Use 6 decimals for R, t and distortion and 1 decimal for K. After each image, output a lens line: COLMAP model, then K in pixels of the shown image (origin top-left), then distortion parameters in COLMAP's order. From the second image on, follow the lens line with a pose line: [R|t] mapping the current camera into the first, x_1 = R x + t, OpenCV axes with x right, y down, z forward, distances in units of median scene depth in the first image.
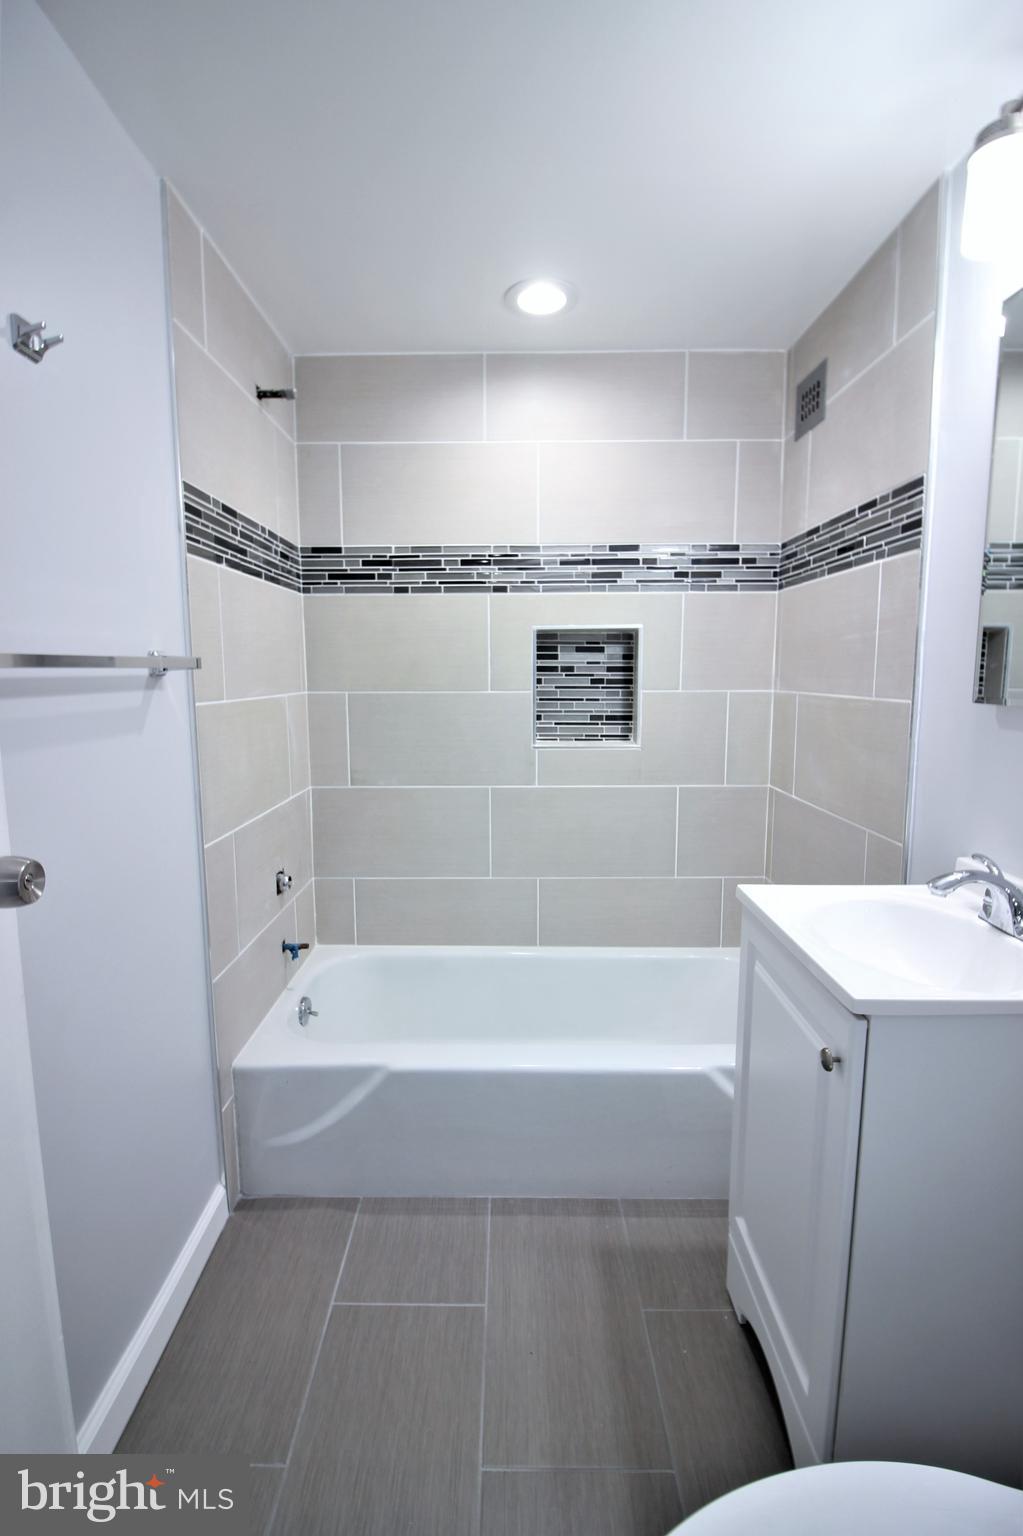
lens RADIAL K [[714.5, 0, 521.6], [0, 714.5, 763.1], [0, 0, 1]] dist [-0.006310, -0.007093]
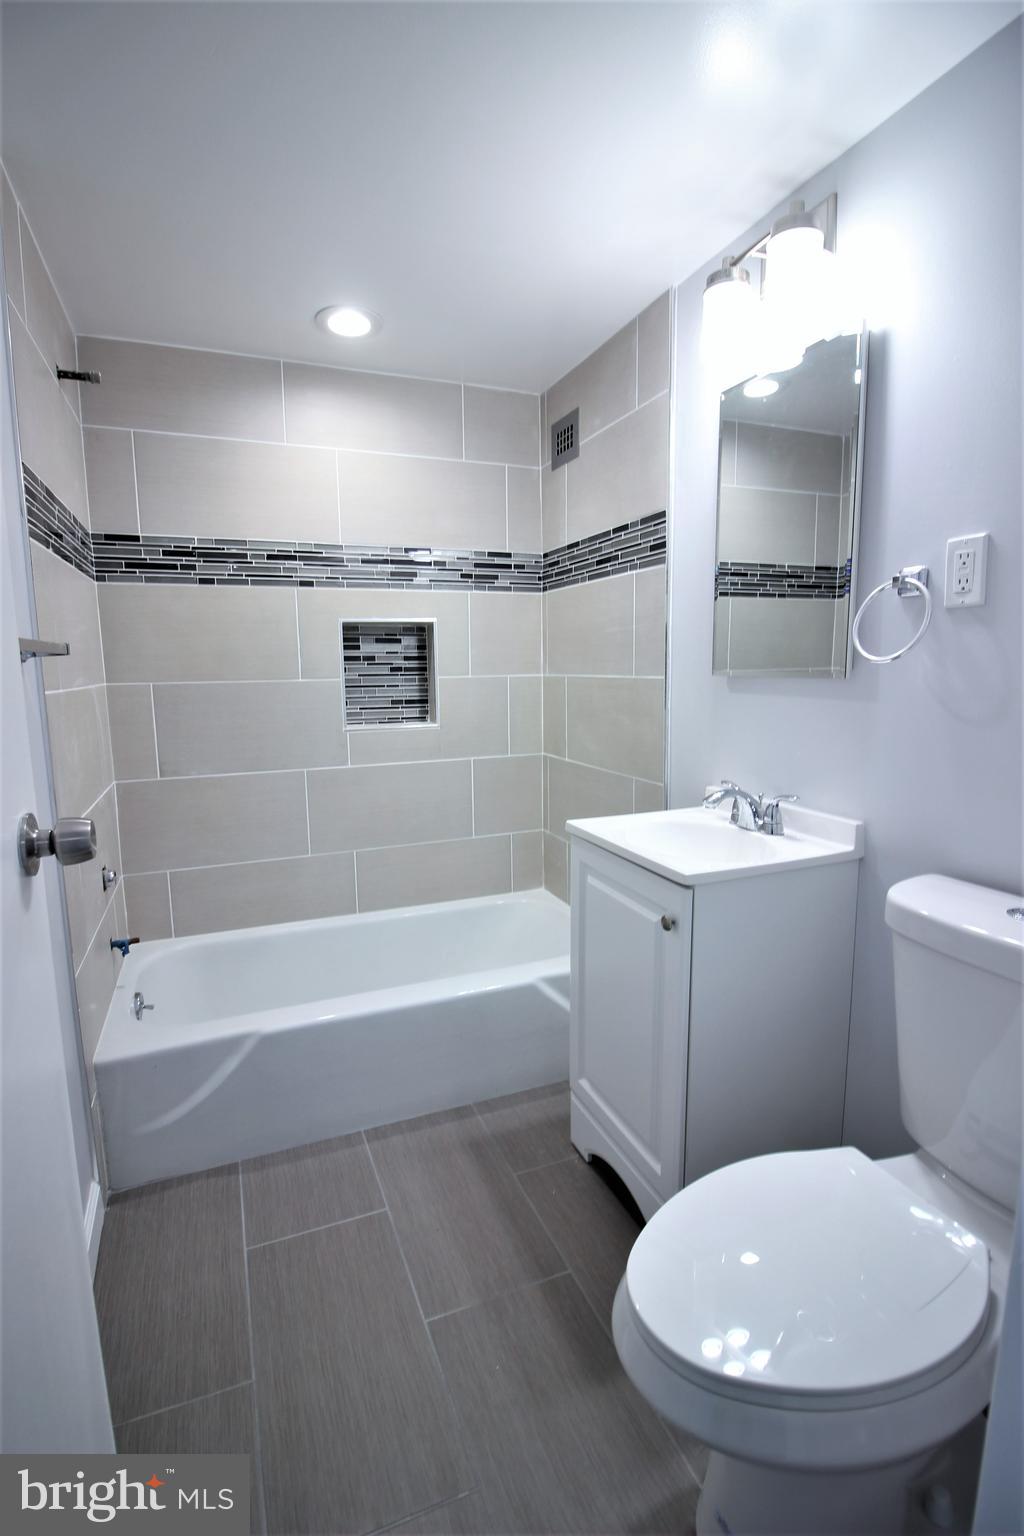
lens RADIAL K [[714.5, 0, 487.5], [0, 714.5, 764.1], [0, 0, 1]] dist [-0.006310, -0.007093]
pose [[0.927632, -0.060347, 0.368587, -0.212611], [0.059286, 0.998140, 0.014213, 0.030151], [-0.368759, 0.008668, 0.929485, -0.101645]]
